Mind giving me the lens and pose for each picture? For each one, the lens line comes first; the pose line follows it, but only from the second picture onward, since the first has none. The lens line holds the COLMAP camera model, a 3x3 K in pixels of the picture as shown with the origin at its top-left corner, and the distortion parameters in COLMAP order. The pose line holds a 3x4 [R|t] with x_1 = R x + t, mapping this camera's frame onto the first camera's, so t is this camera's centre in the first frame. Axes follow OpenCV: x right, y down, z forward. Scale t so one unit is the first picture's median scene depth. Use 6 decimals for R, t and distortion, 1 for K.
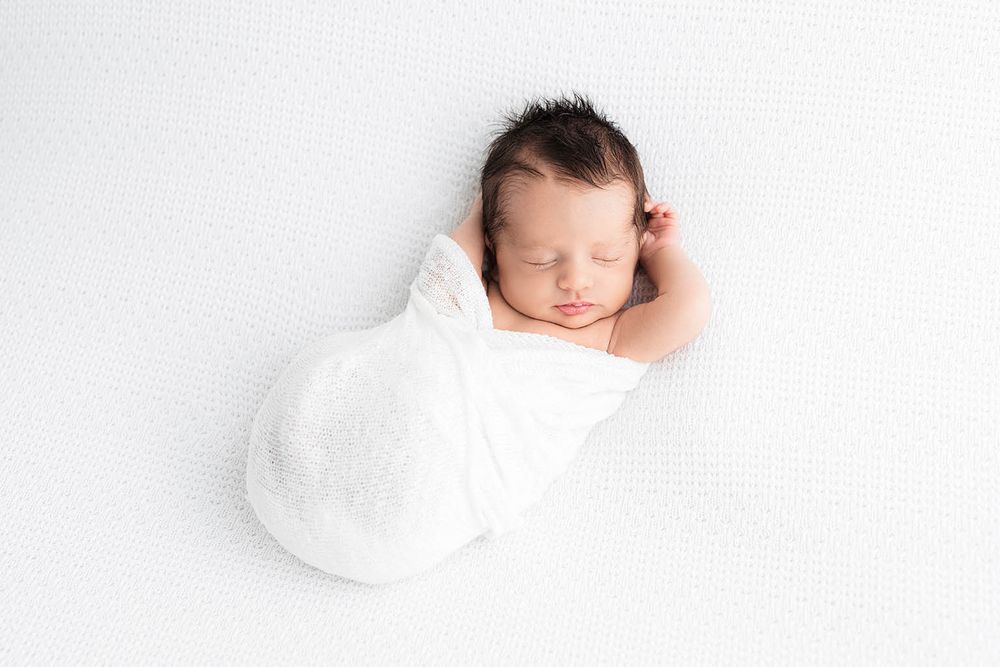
lens RADIAL K [[1756.1, 0, 500.0], [0, 1756.1, 333.5], [0, 0, 1]] dist [-0.110777, 0.153490]
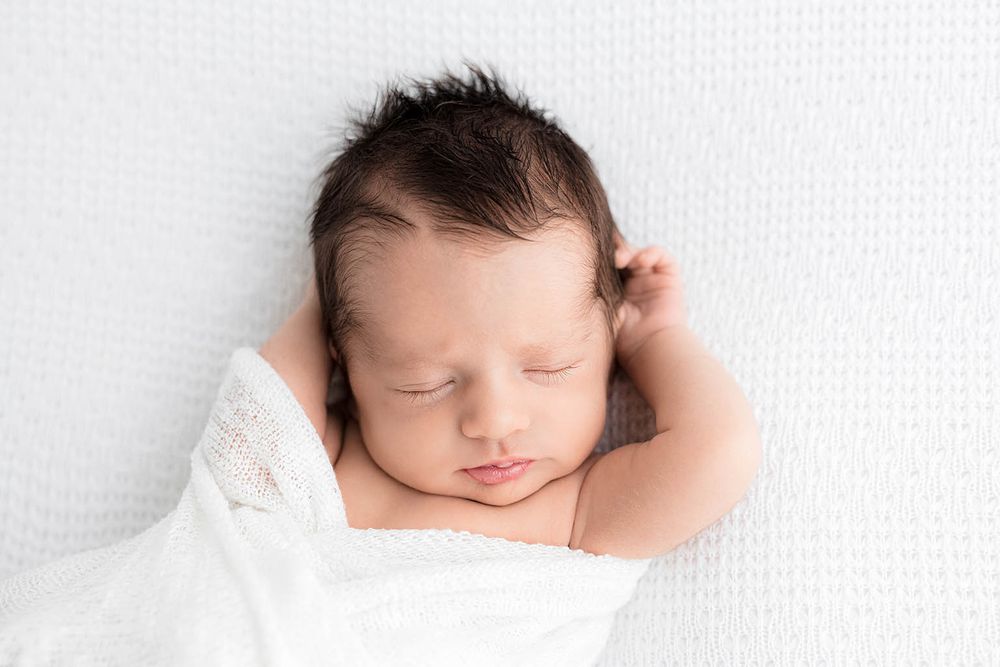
lens RADIAL K [[1756.1, 0, 500.0], [0, 1756.1, 333.5], [0, 0, 1]] dist [-0.110777, 0.153490]
pose [[0.995432, -0.095371, -0.004456, 0.048278], [0.095373, 0.995442, 0.000225, -0.054407], [0.004414, -0.000649, 0.999990, 0.469345]]
